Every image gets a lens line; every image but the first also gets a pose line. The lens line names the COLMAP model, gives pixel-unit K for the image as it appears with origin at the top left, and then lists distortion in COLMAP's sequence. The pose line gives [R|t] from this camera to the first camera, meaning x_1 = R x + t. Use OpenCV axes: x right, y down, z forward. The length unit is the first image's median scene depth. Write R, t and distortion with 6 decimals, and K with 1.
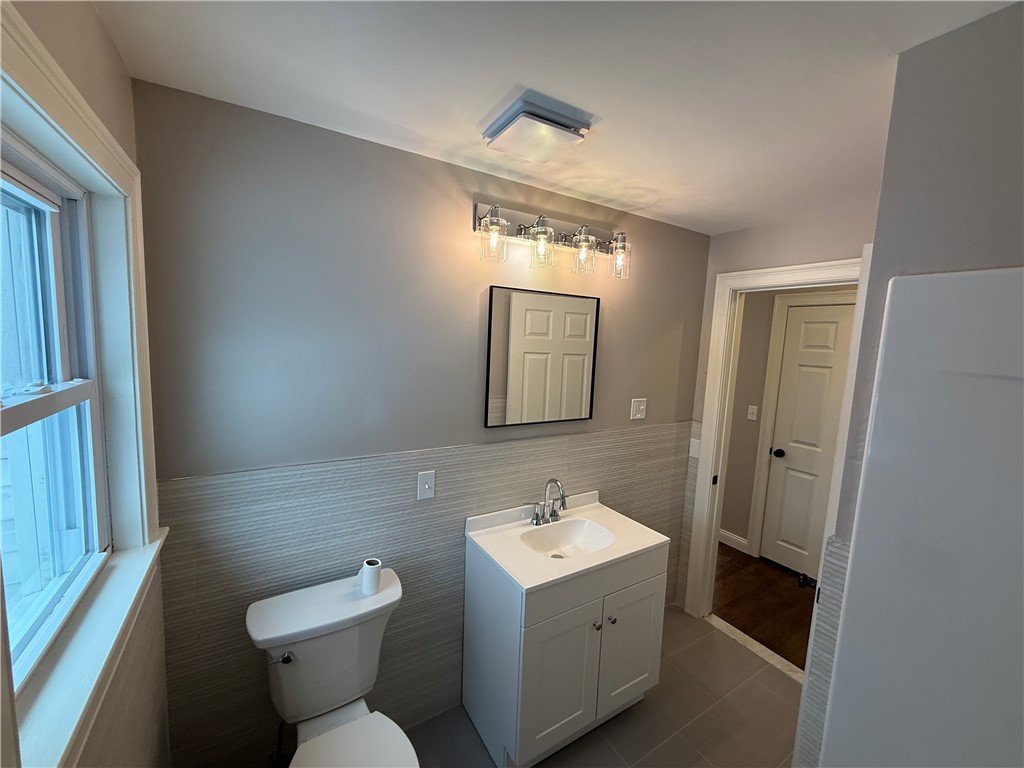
lens RADIAL K [[409.5, 0, 512.0], [0, 409.5, 384.0], [0, 0, 1]] dist [0.001633, 0.000036]
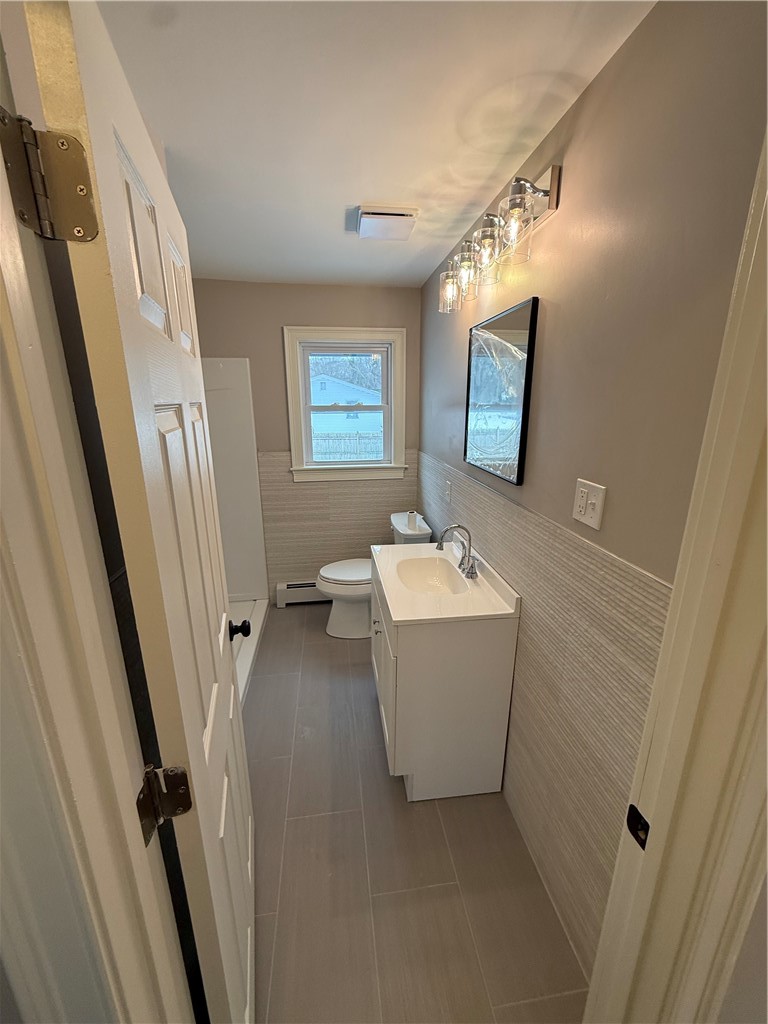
lens RADIAL K [[409.5, 0, 384.0], [0, 409.5, 512.0], [0, 0, 1]] dist [0.001633, 0.000036]
pose [[-0.402443, 0.197504, -0.893886, 1.080416], [-0.117703, 0.957181, 0.264481, -0.034162], [0.907847, 0.211652, -0.361964, 1.246084]]
